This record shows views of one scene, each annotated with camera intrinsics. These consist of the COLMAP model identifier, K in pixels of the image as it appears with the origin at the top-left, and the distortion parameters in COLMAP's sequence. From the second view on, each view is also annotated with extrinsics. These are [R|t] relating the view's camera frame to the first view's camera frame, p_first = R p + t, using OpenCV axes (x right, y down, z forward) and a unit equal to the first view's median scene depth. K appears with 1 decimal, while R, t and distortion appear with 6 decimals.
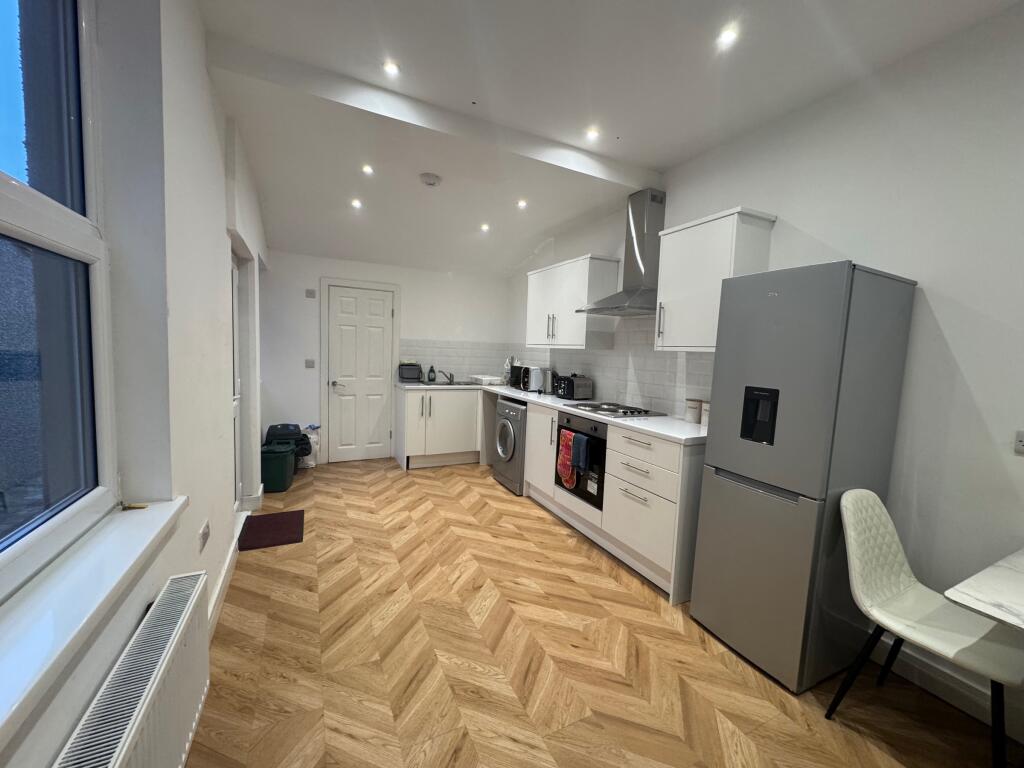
lens RADIAL K [[406.9, 0, 512.0], [0, 406.9, 384.0], [0, 0, 1]] dist [-0.002104, -0.000200]
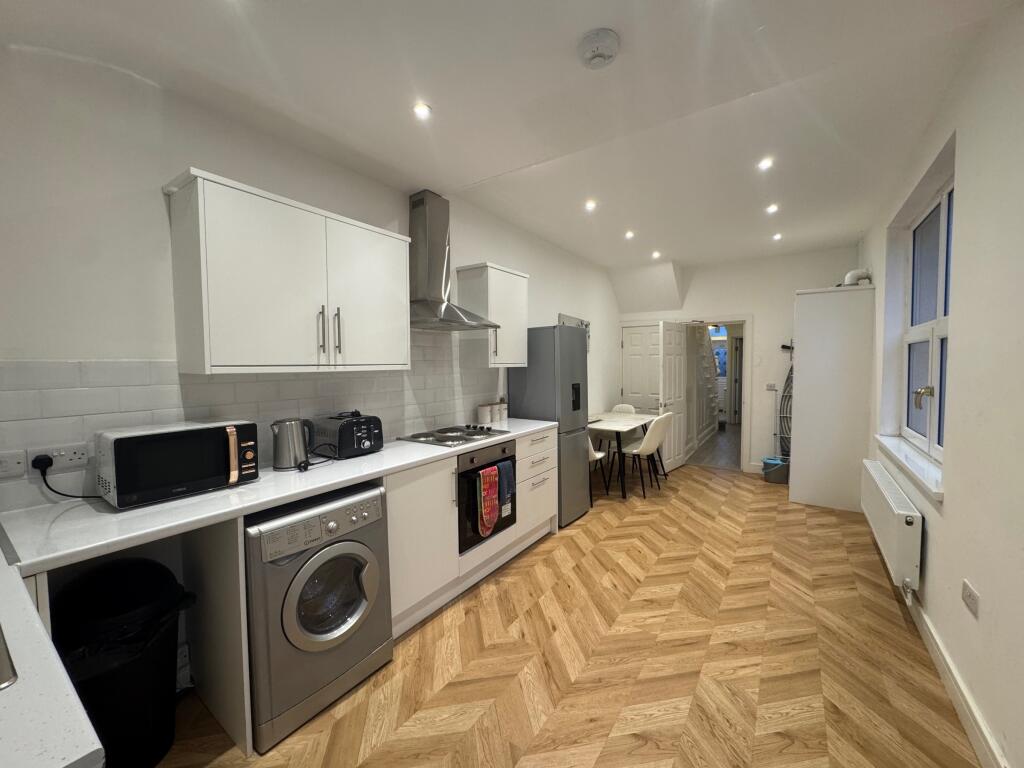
lens RADIAL K [[406.9, 0, 512.0], [0, 406.9, 384.0], [0, 0, 1]] dist [-0.002104, -0.000200]
pose [[-0.482901, -0.080925, 0.871928, -0.498763], [0.061662, 0.990106, 0.126044, -0.131312], [-0.873501, 0.114632, -0.473133, 1.110486]]
